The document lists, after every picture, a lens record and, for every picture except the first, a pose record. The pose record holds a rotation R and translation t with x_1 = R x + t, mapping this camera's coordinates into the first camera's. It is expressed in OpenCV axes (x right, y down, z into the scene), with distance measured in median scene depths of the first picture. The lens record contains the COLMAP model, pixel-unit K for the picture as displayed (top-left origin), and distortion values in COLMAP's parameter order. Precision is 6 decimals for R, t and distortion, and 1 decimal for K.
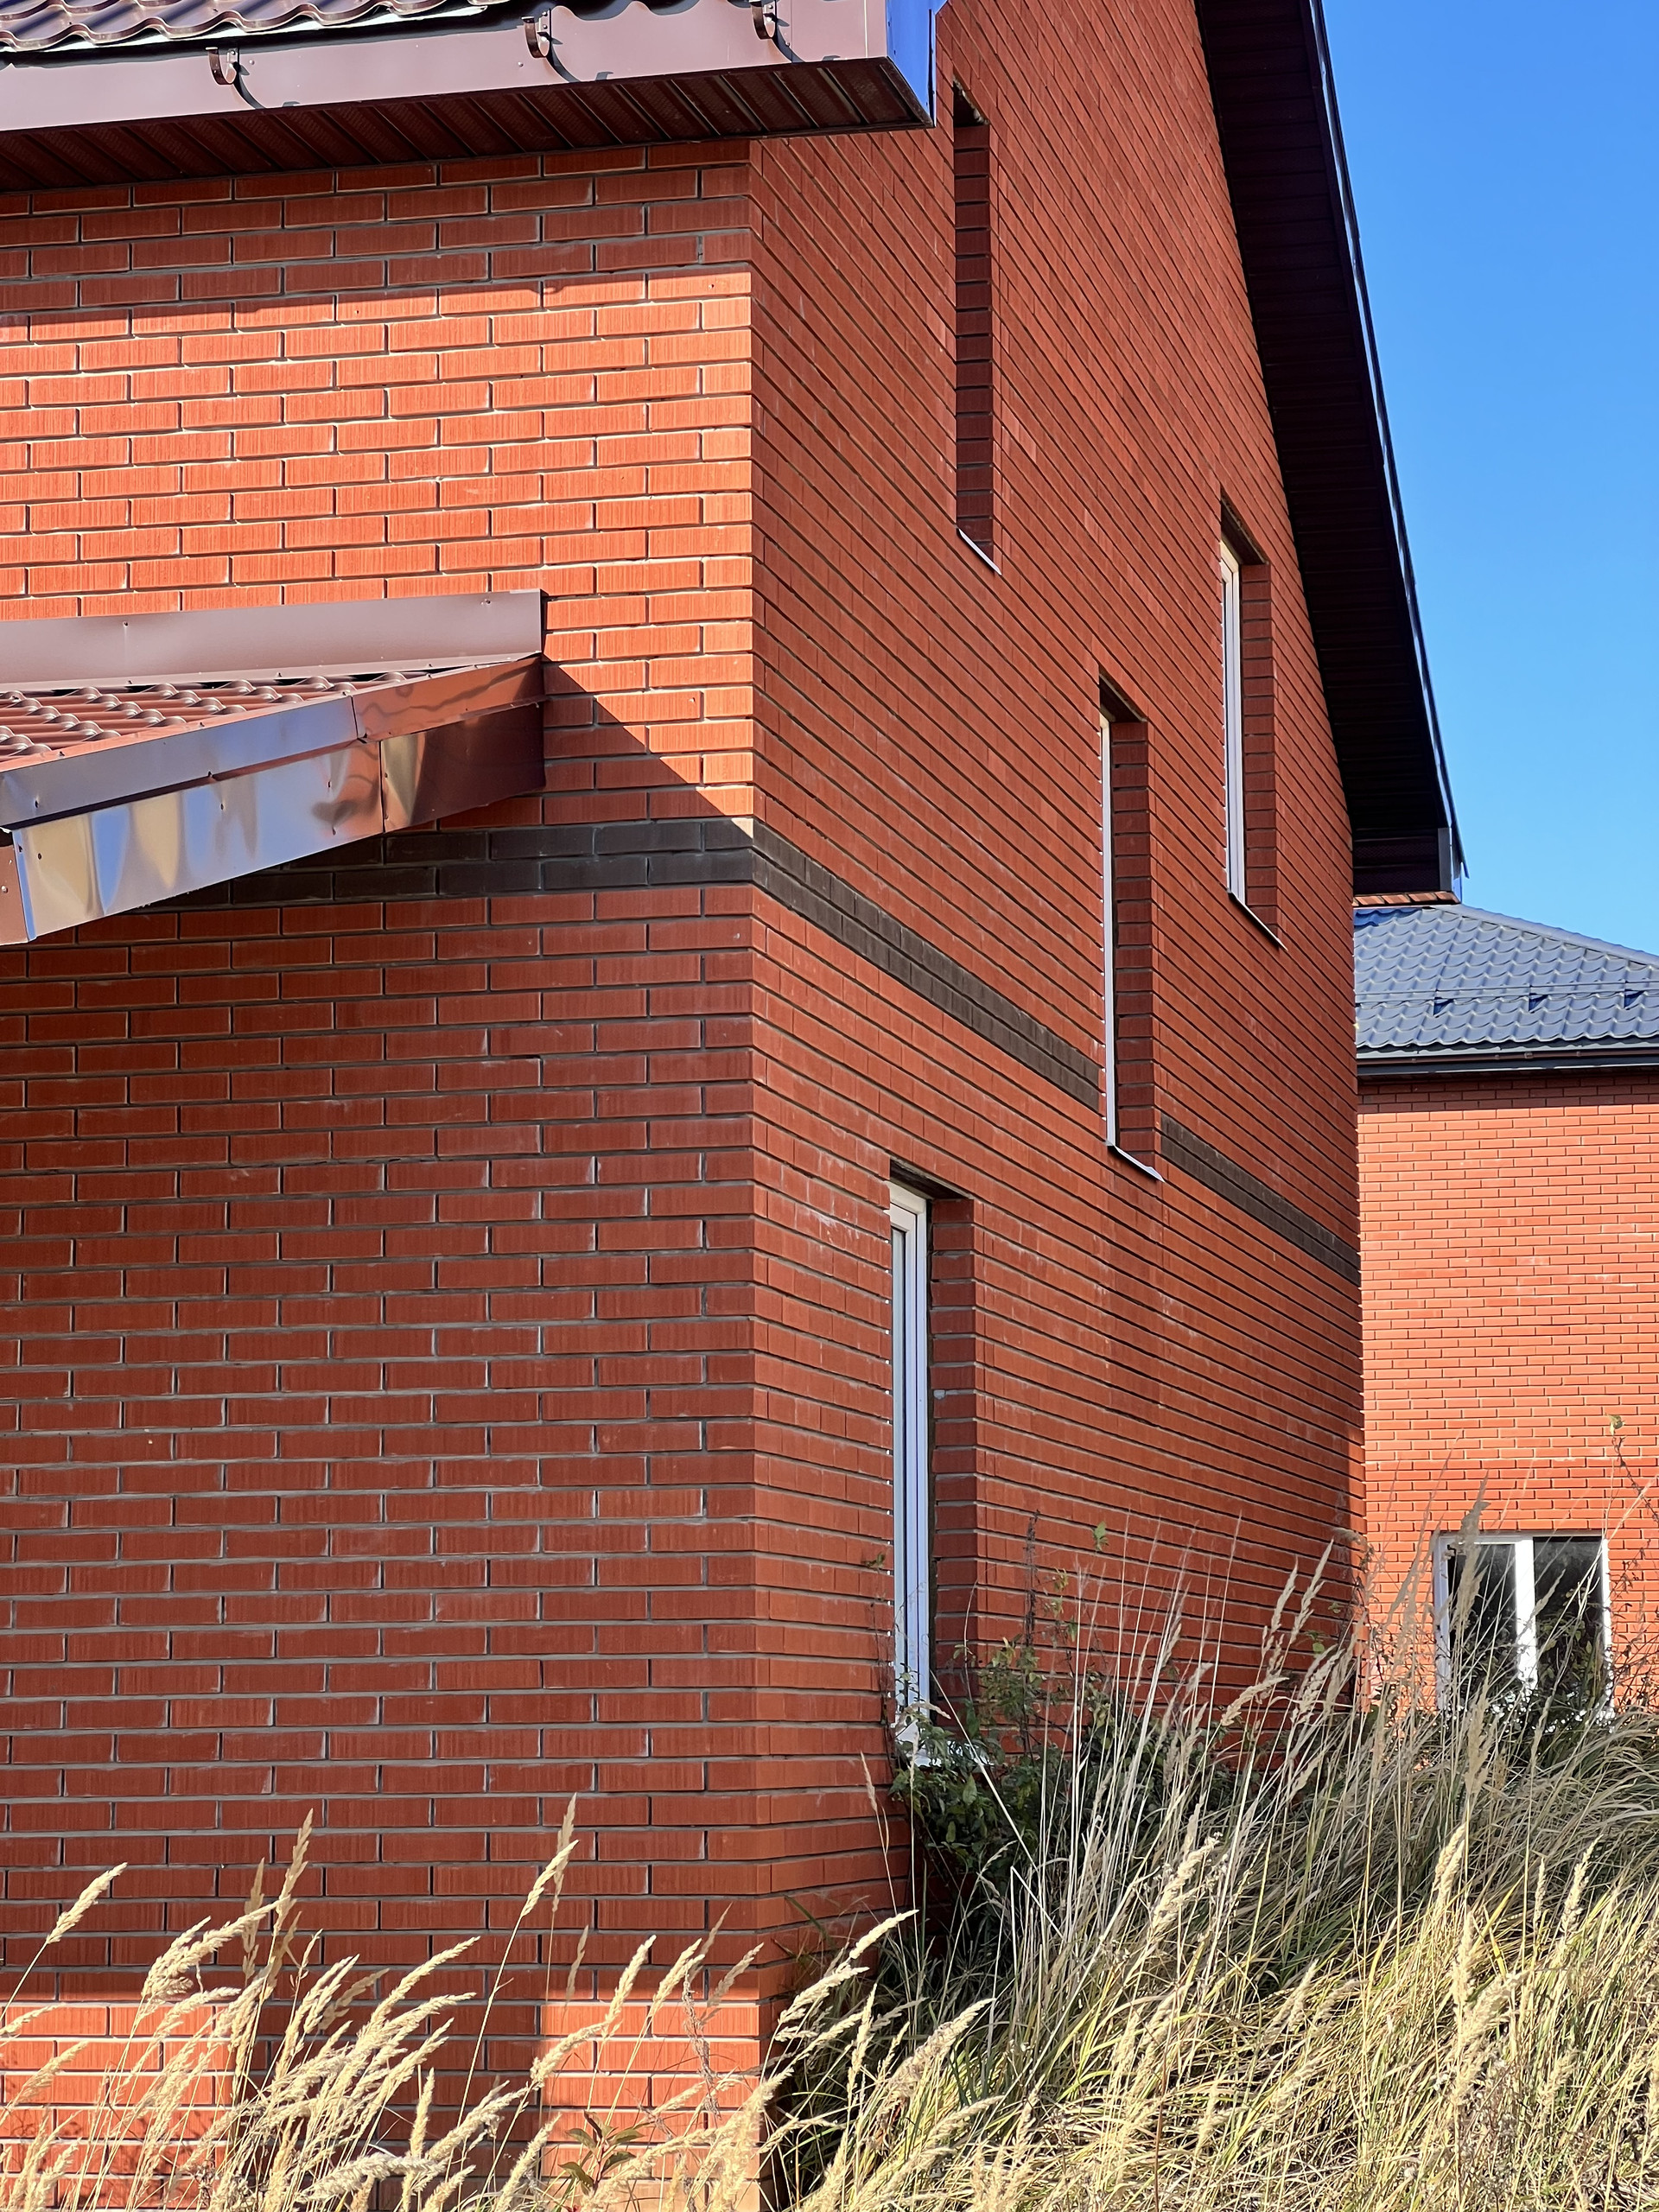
lens RADIAL K [[4915.6, 0, 826.7], [0, 4915.6, 1038.6], [0, 0, 1]] dist [-0.044801, 4.591099]
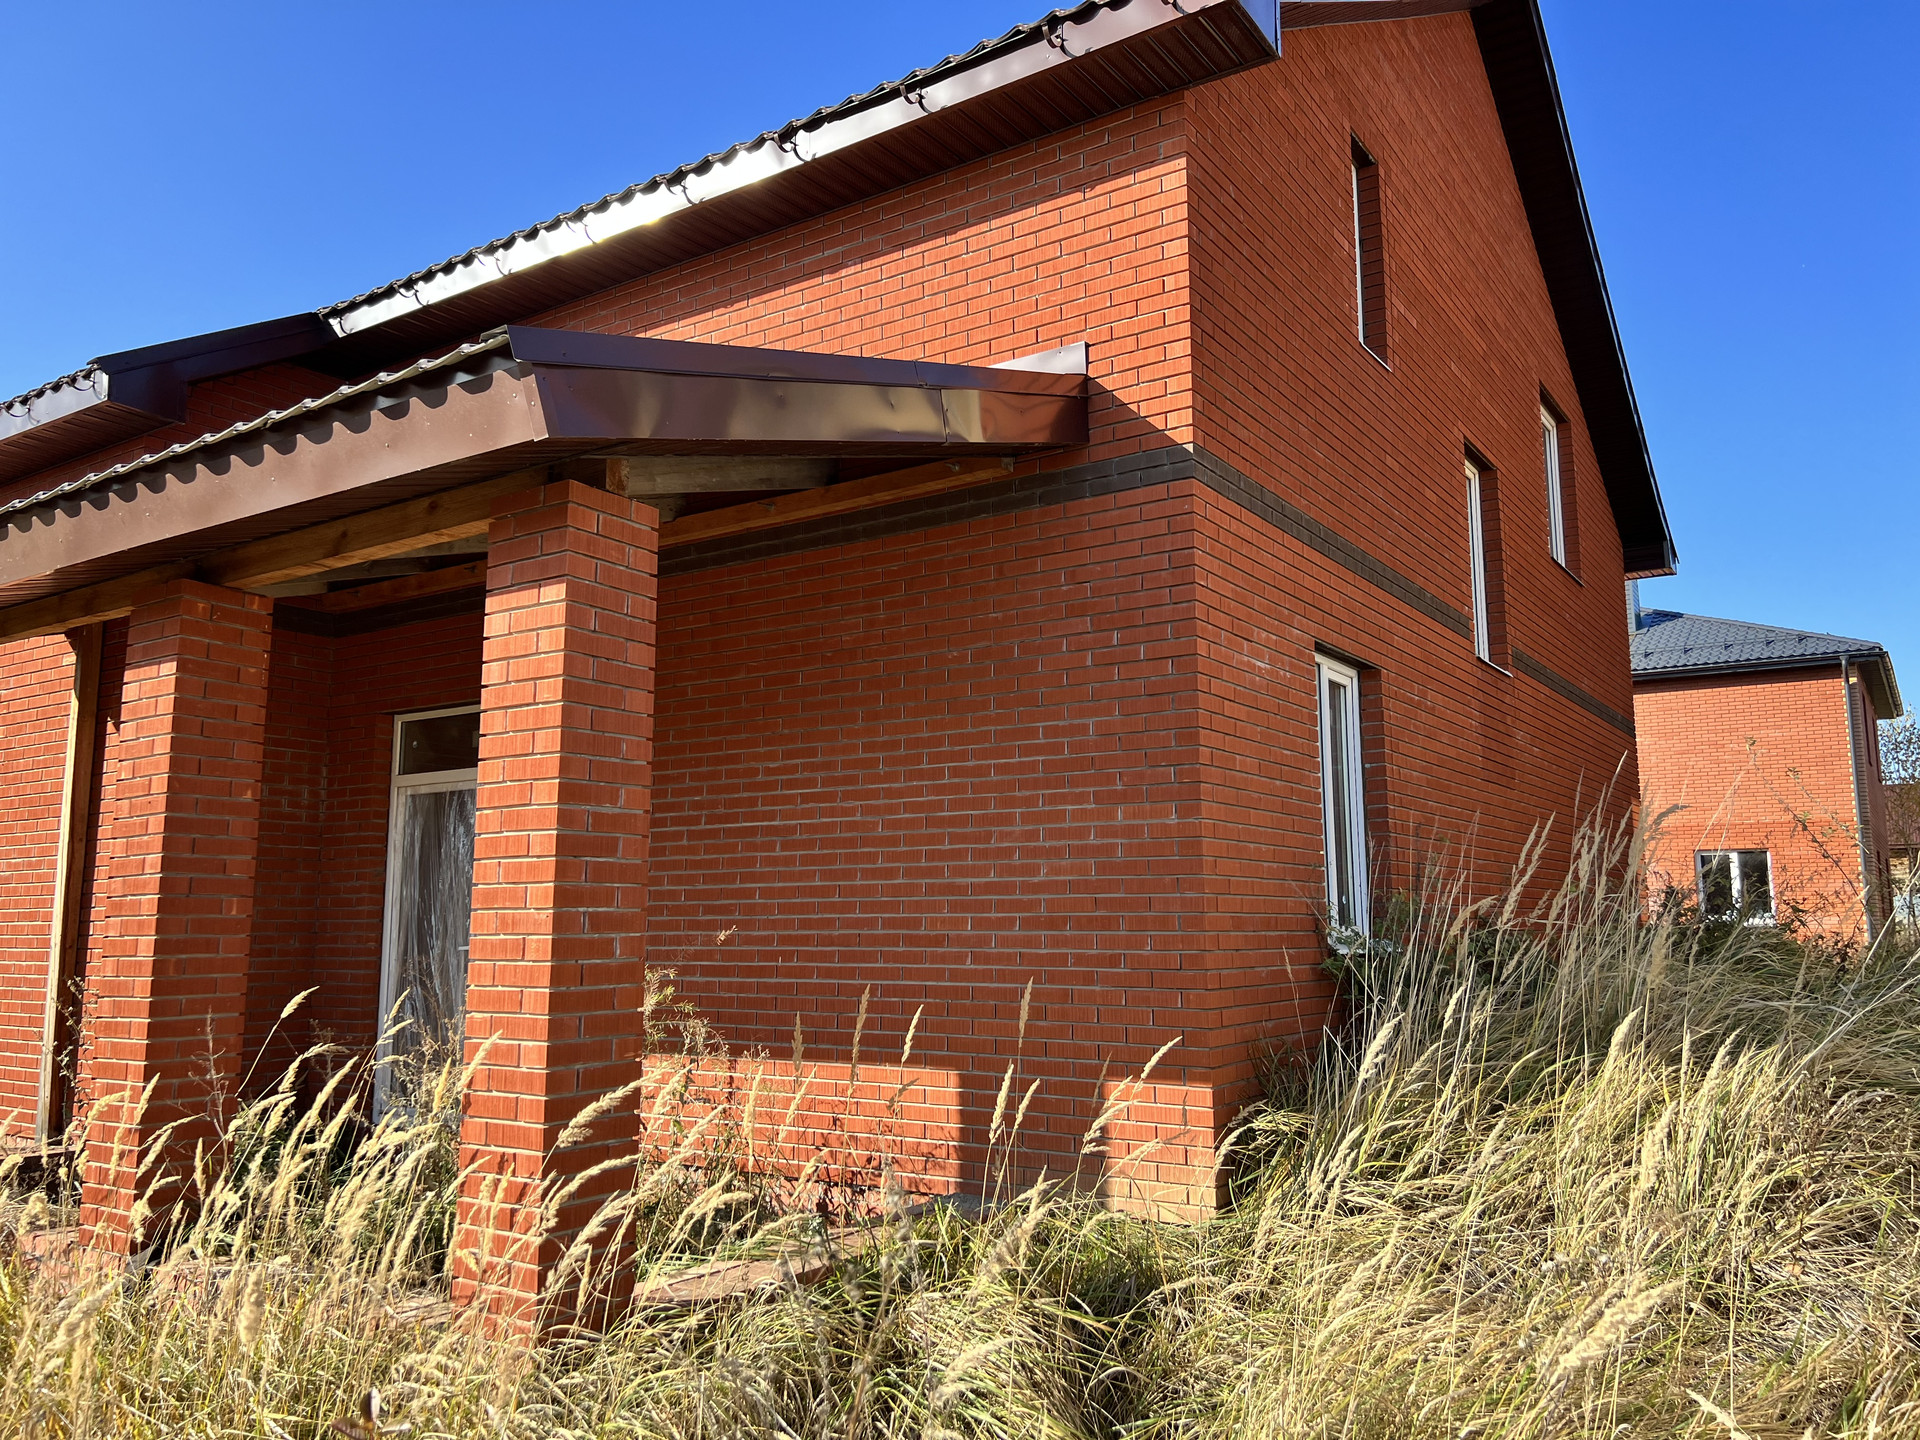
lens RADIAL K [[1438.7, 0, 959.4], [0, 1438.7, 710.0], [0, 0, 1]] dist [0.085372, -0.087124]
pose [[0.938681, -0.048722, -0.341328, 0.082507], [0.046824, 0.998808, -0.013804, 0.058549], [0.341594, -0.003025, 0.939843, 0.451848]]
